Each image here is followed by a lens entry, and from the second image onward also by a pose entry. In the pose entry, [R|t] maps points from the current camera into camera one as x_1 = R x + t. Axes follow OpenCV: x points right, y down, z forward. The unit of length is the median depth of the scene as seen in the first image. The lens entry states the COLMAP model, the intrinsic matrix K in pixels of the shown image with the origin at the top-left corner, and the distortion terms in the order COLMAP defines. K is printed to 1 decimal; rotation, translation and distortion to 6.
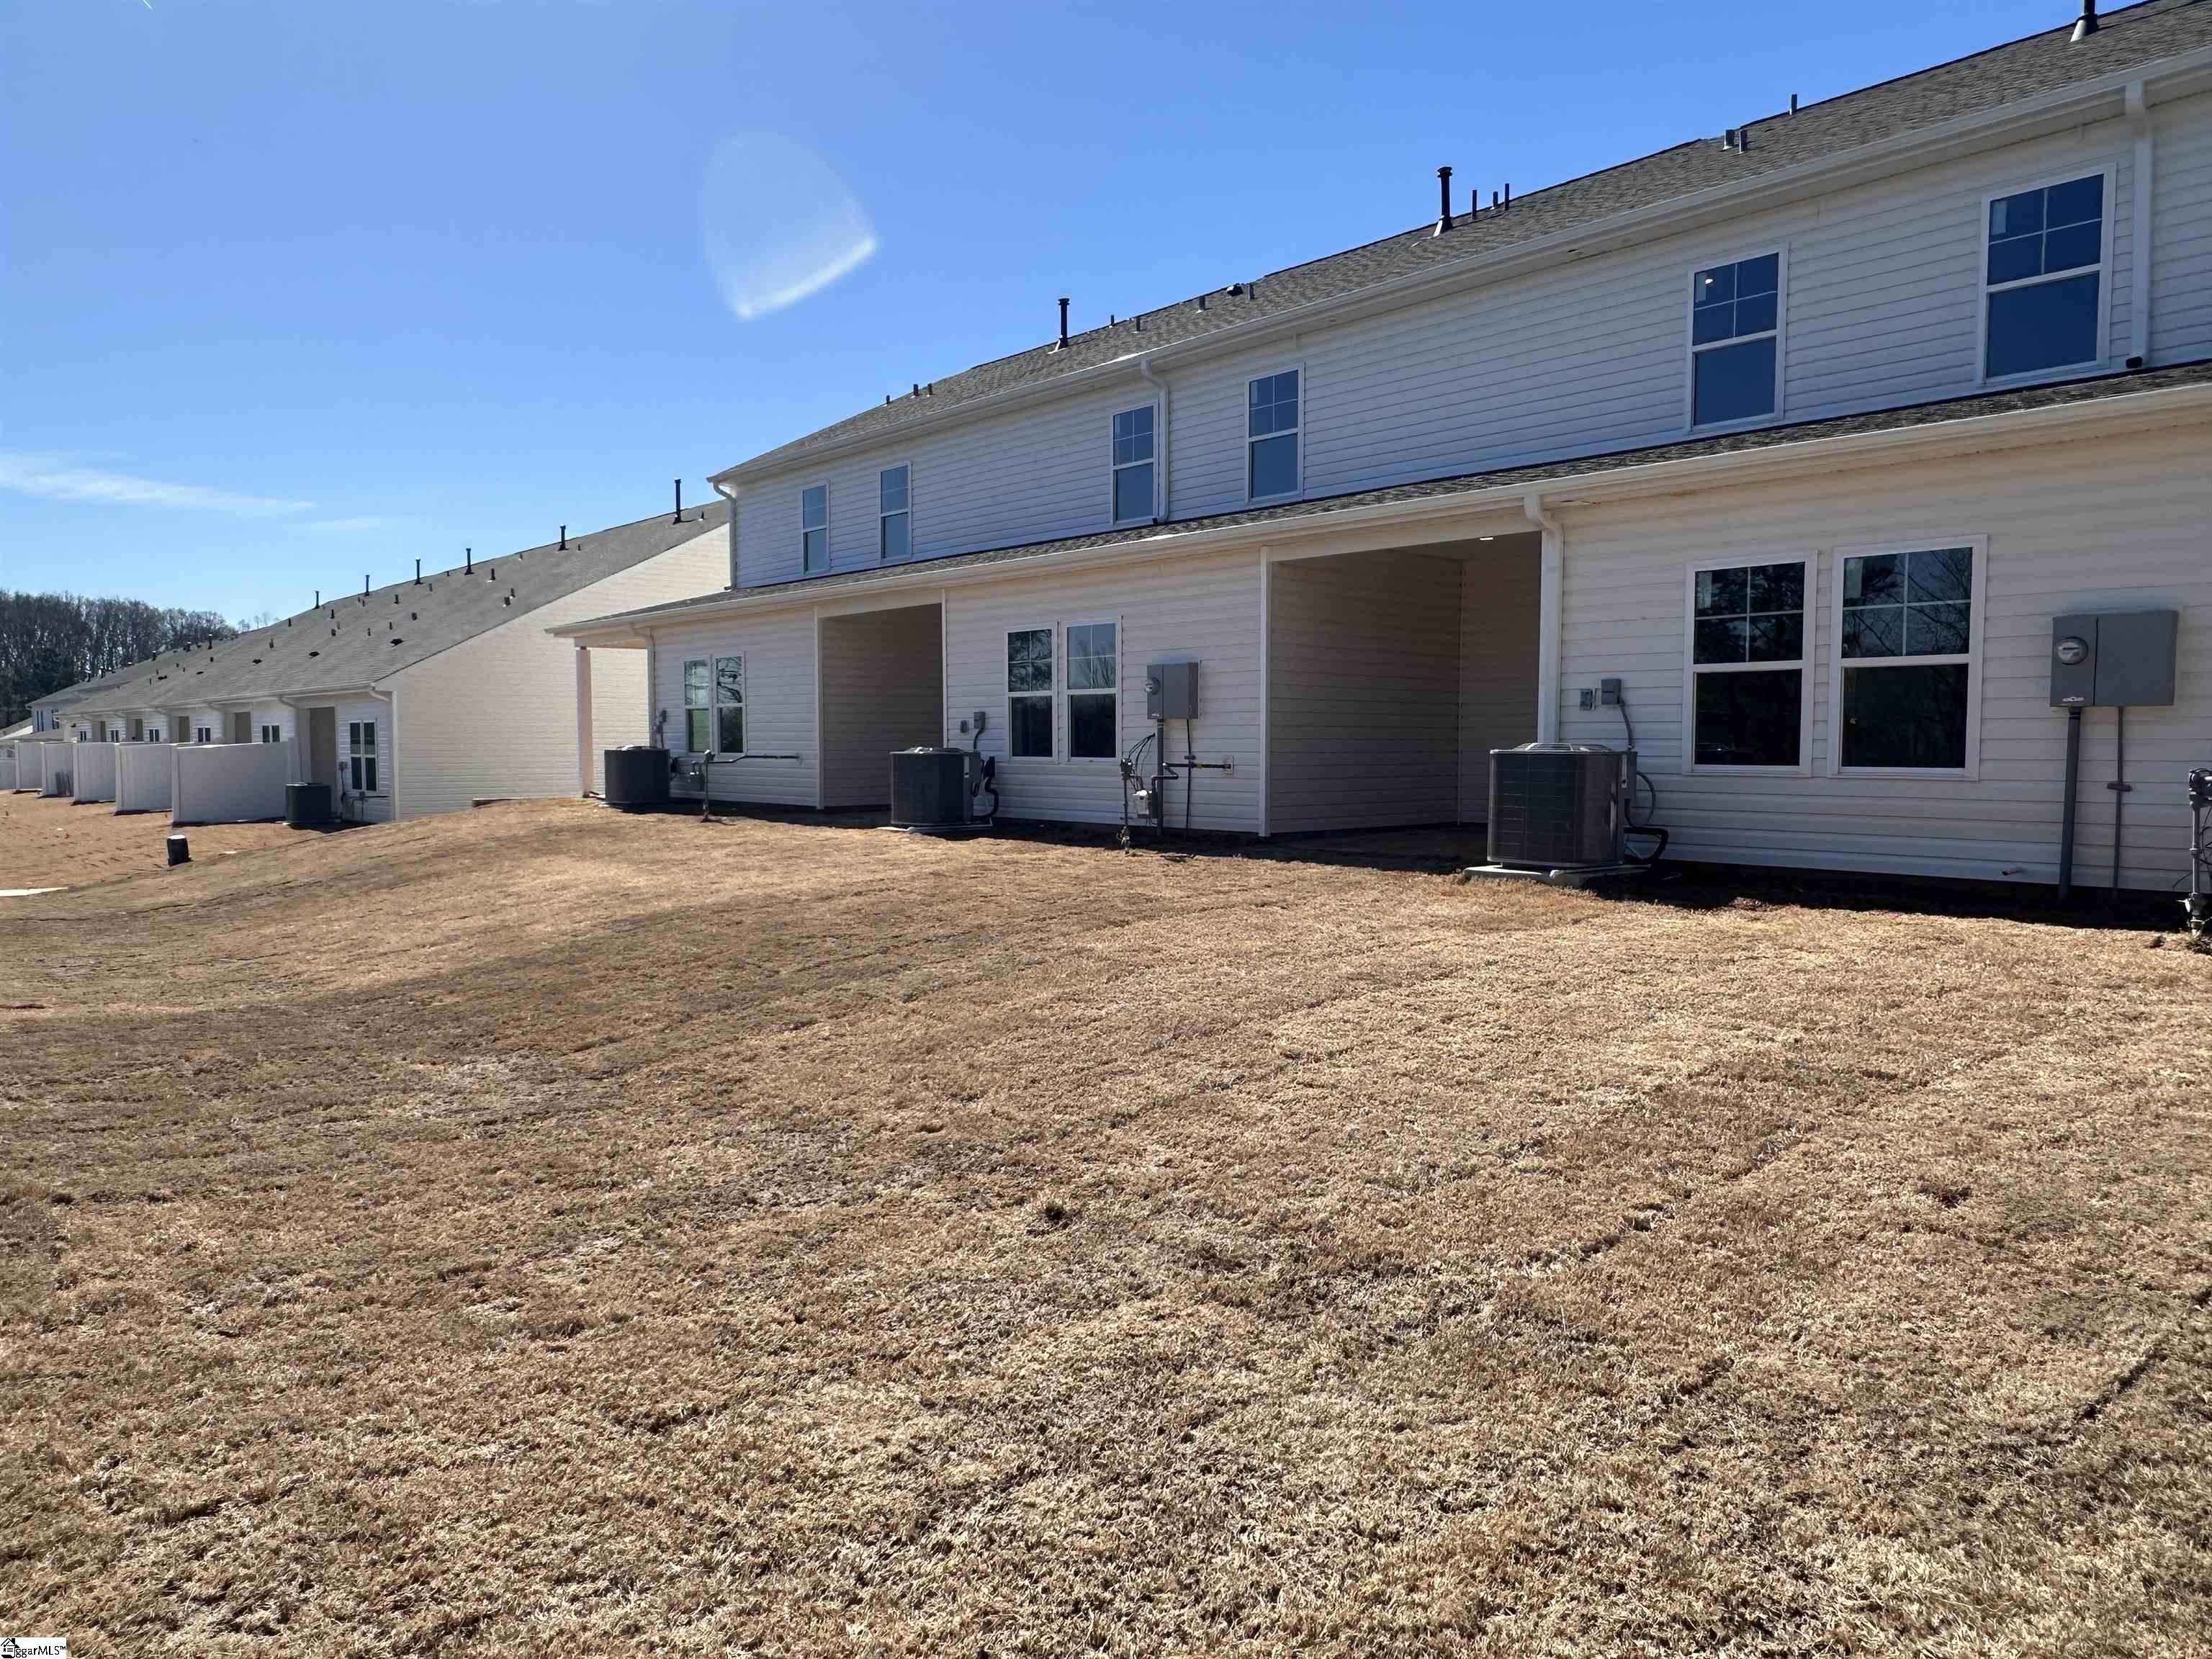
lens RADIAL K [[1486.1, 0, 1111.7], [0, 1486.1, 842.0], [0, 0, 1]] dist [0.000175, -0.002364]
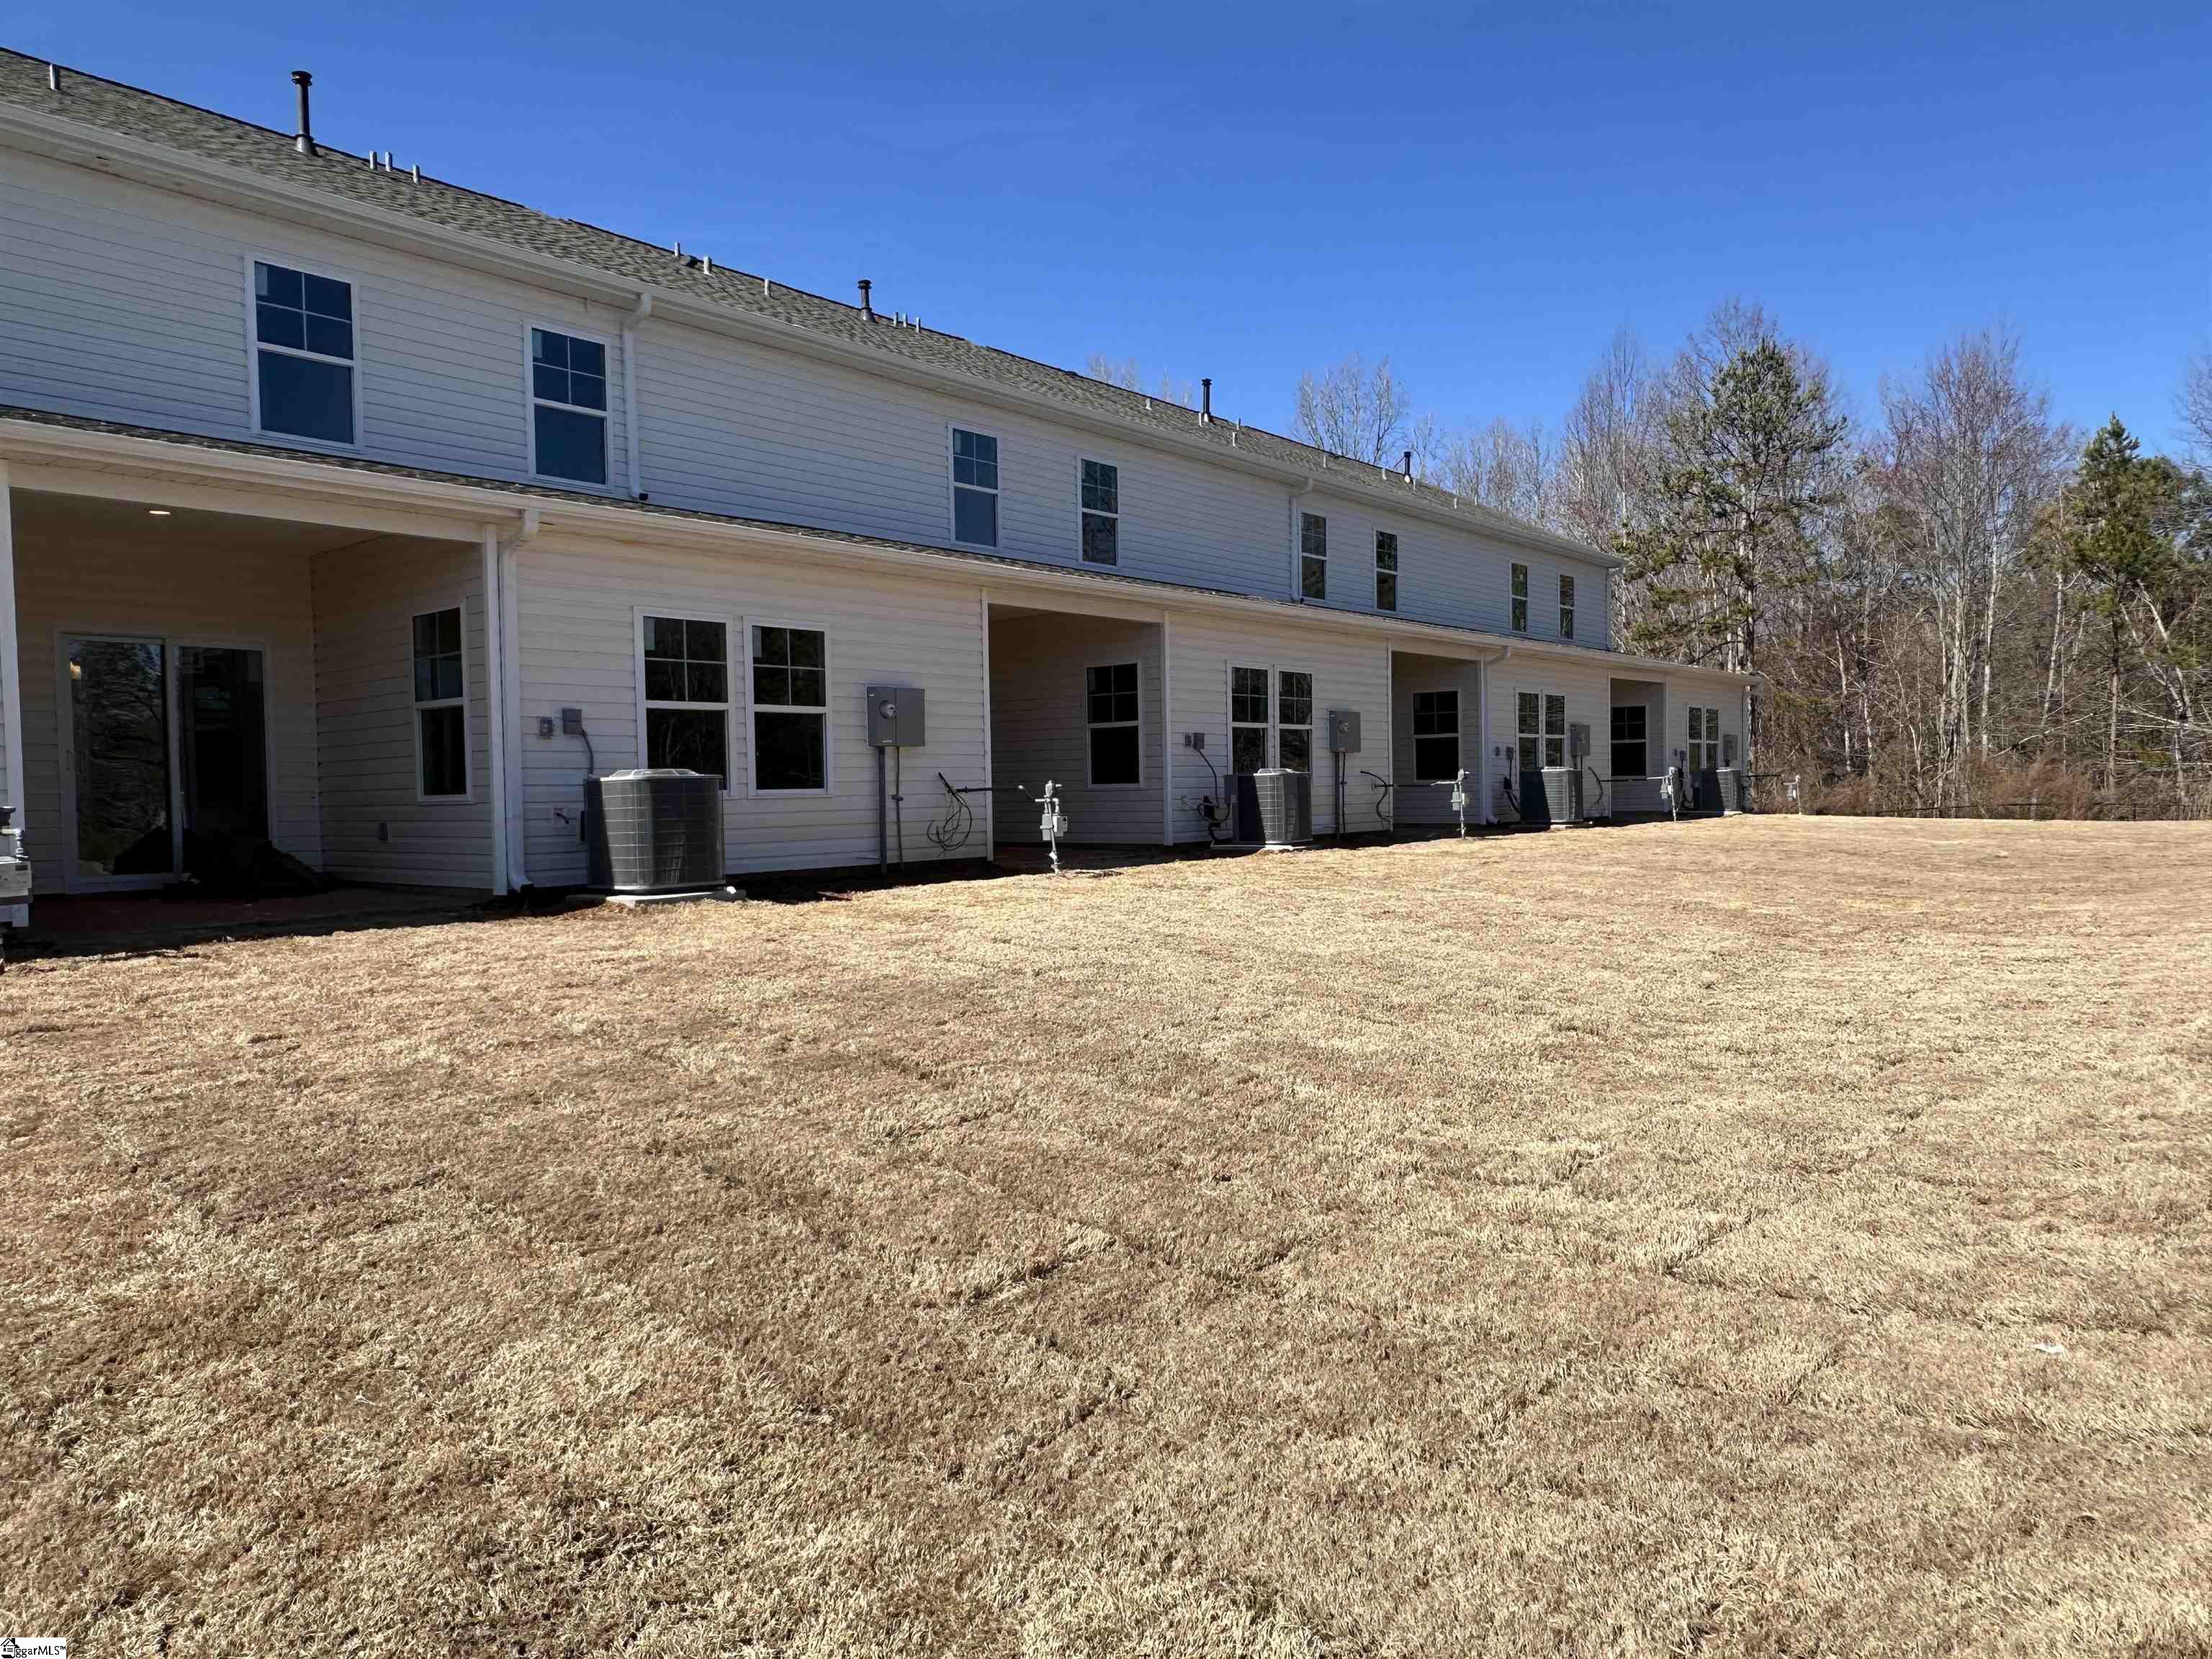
lens RADIAL K [[1458.7, 0, 1106.0], [0, 1458.7, 829.5], [0, 0, 1]] dist [-0.026444, -0.000777]
pose [[-0.117951, -0.038155, 0.992286, -0.786902], [0.069620, 0.996485, 0.046592, -0.053506], [-0.990576, 0.074578, -0.114880, 0.844536]]
